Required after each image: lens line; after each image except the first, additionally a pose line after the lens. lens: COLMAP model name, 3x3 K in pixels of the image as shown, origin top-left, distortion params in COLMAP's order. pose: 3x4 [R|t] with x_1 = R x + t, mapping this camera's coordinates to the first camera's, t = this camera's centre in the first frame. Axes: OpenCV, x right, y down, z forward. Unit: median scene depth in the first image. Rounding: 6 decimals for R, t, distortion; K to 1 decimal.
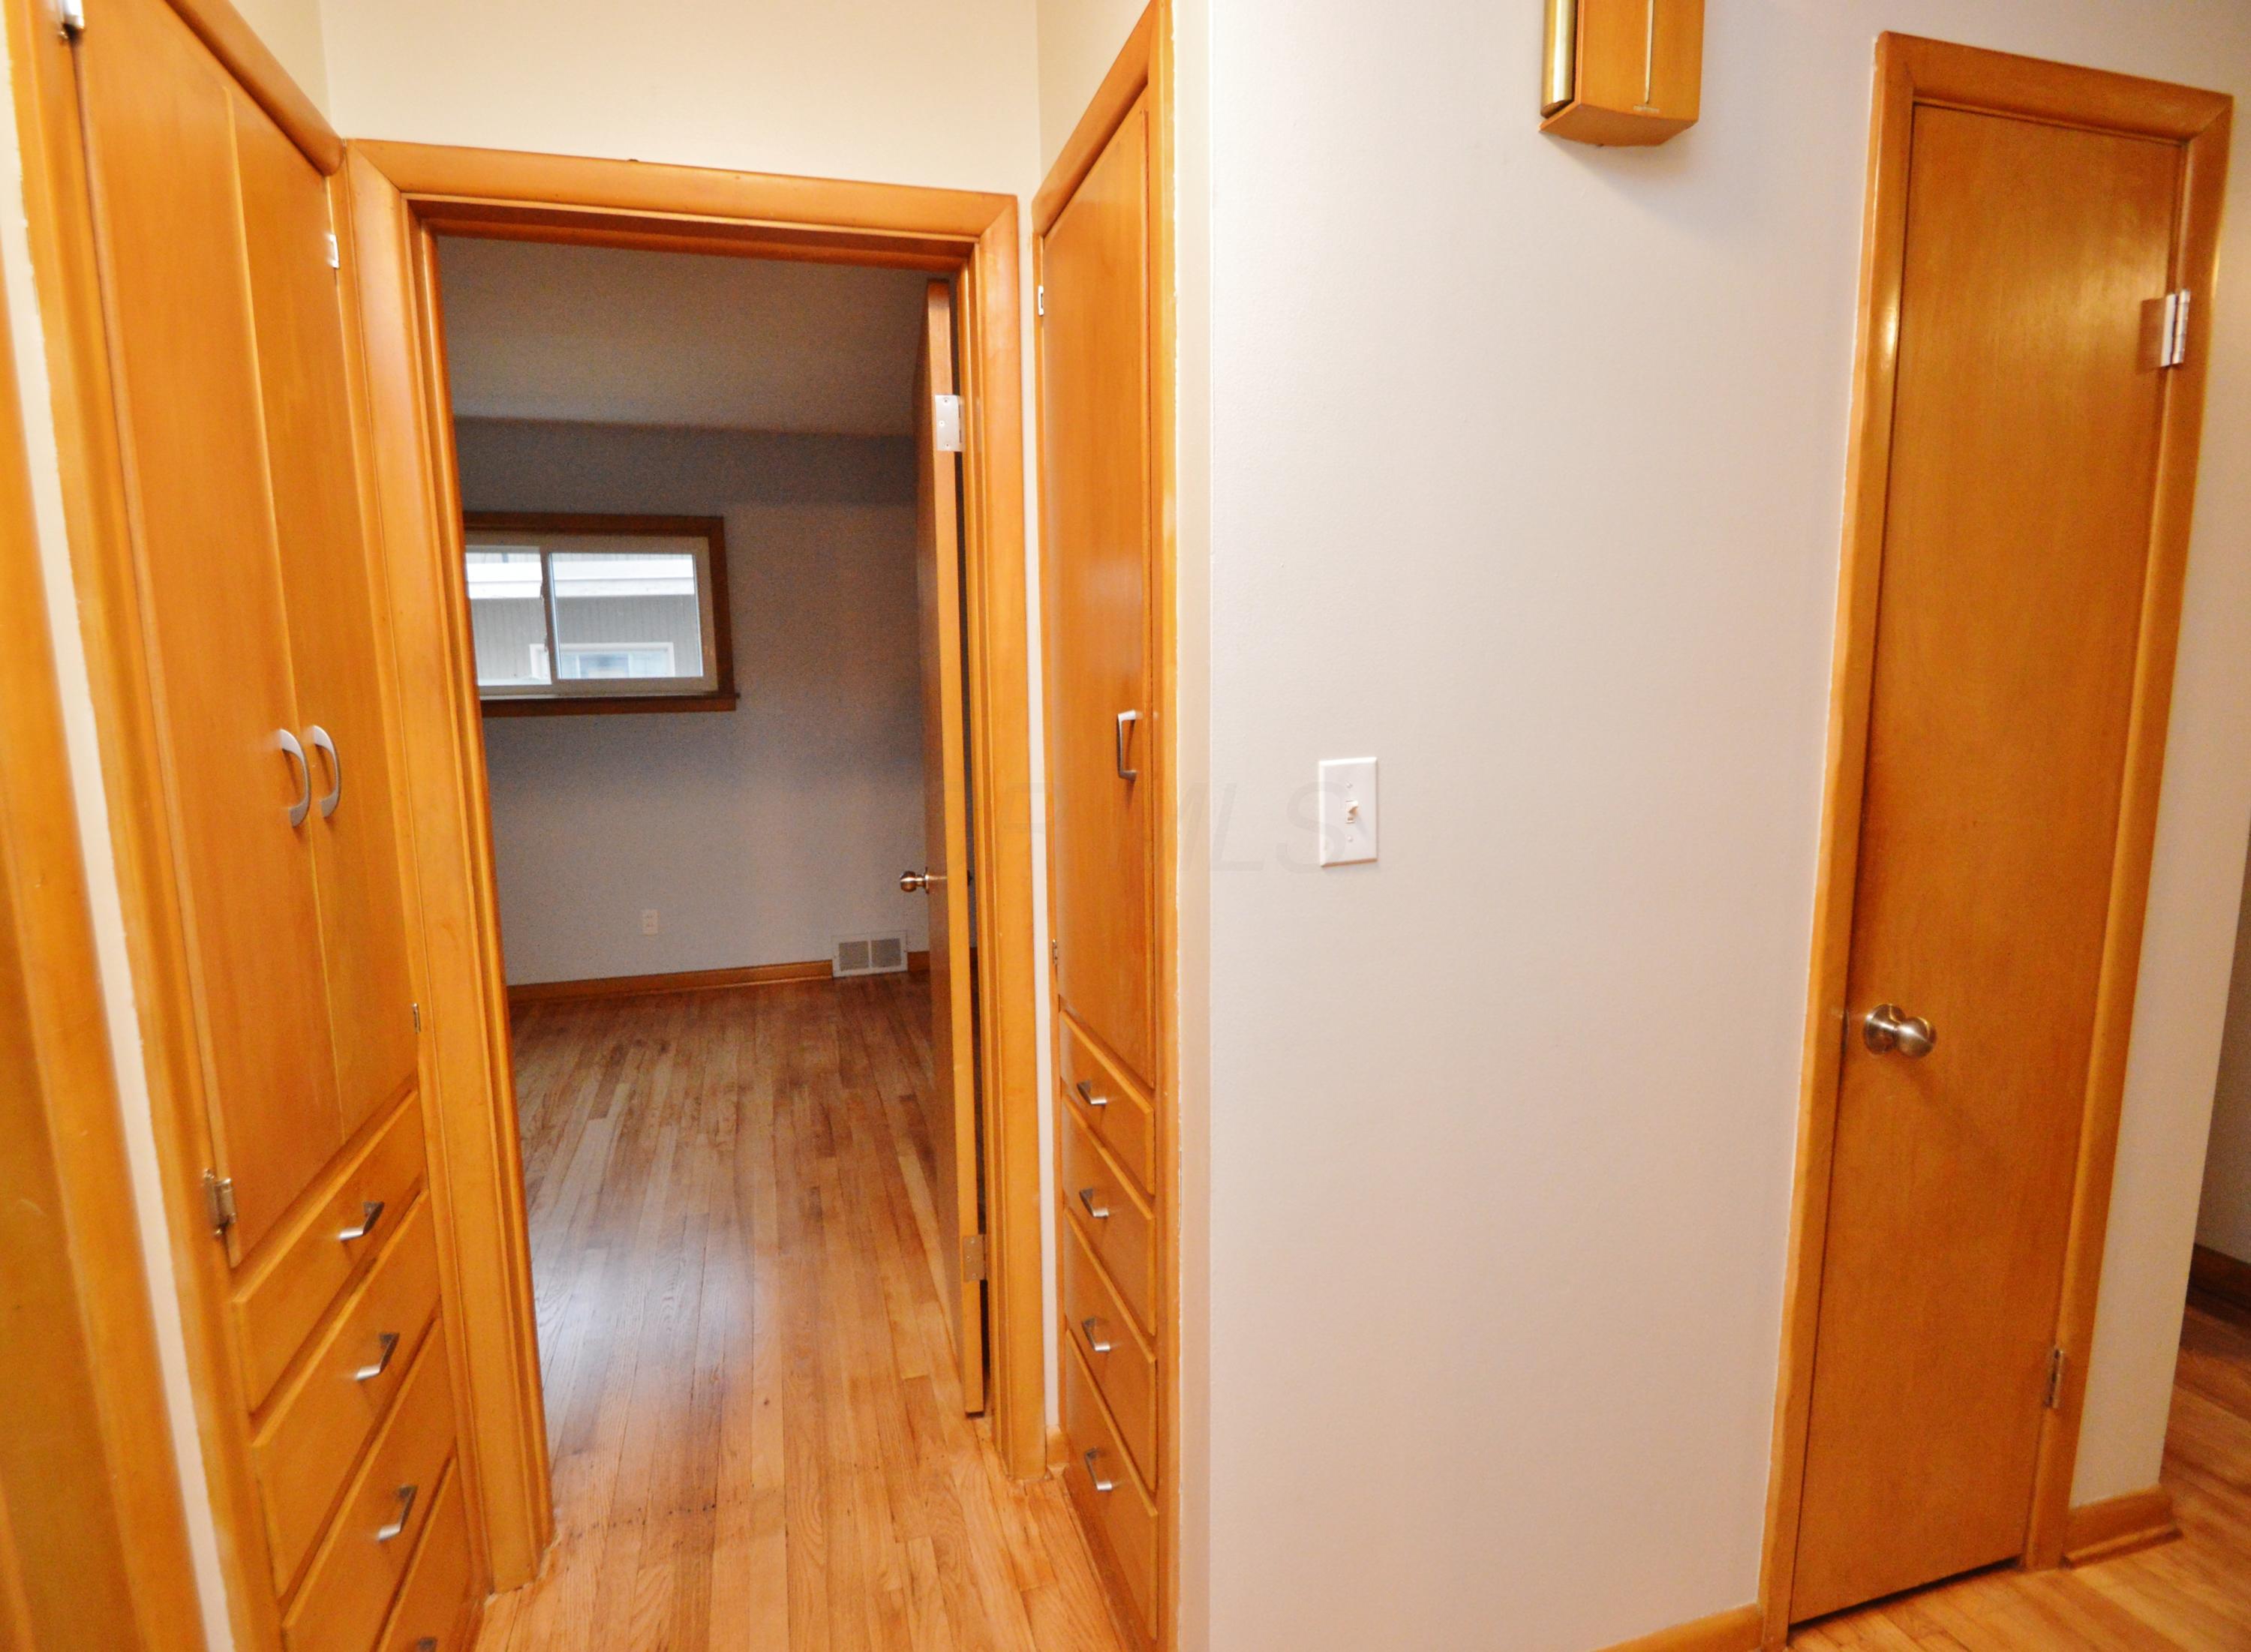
lens RADIAL K [[1151.2, 0, 1126.7], [0, 1151.2, 823.1], [0, 0, 1]] dist [0.002206, 0.000096]
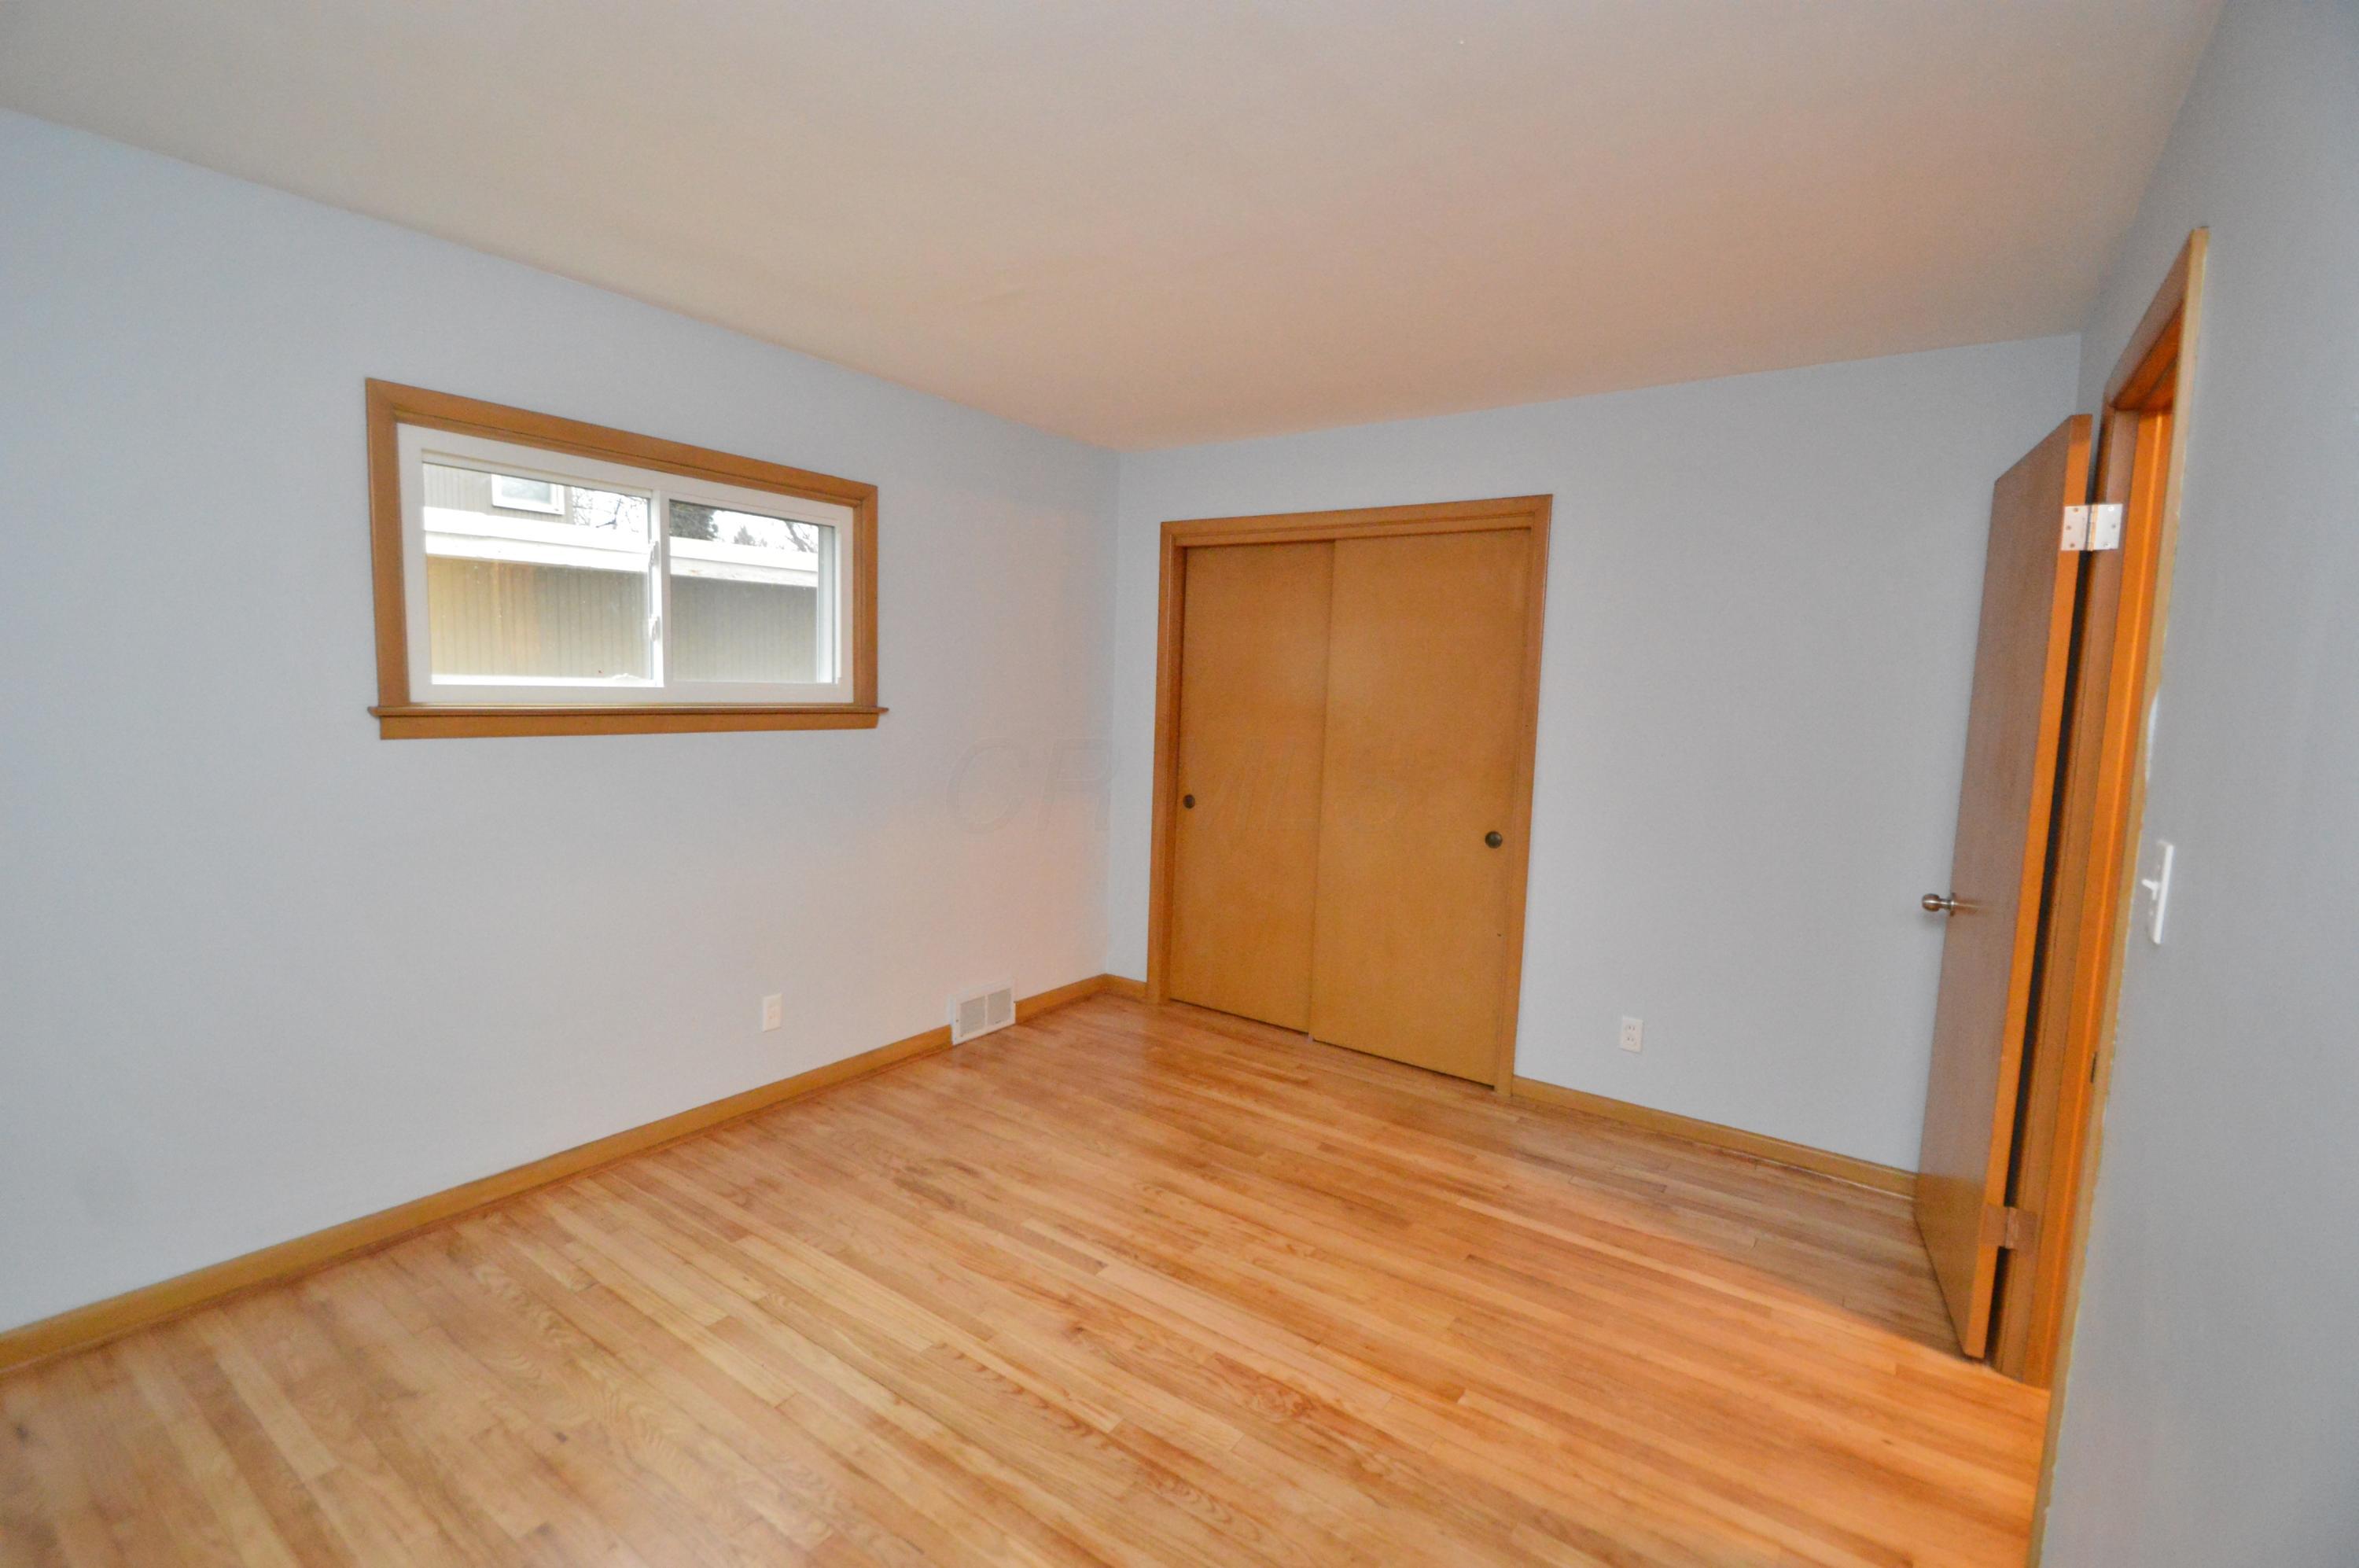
lens RADIAL K [[1062.7, 0, 1174.9], [0, 1062.7, 785.6], [0, 0, 1]] dist [0.003018, -0.009567]
pose [[0.799872, -0.037713, 0.598984, -0.711099], [0.055989, 0.998360, -0.011909, -0.044494], [-0.597553, 0.043062, 0.800672, 0.337137]]
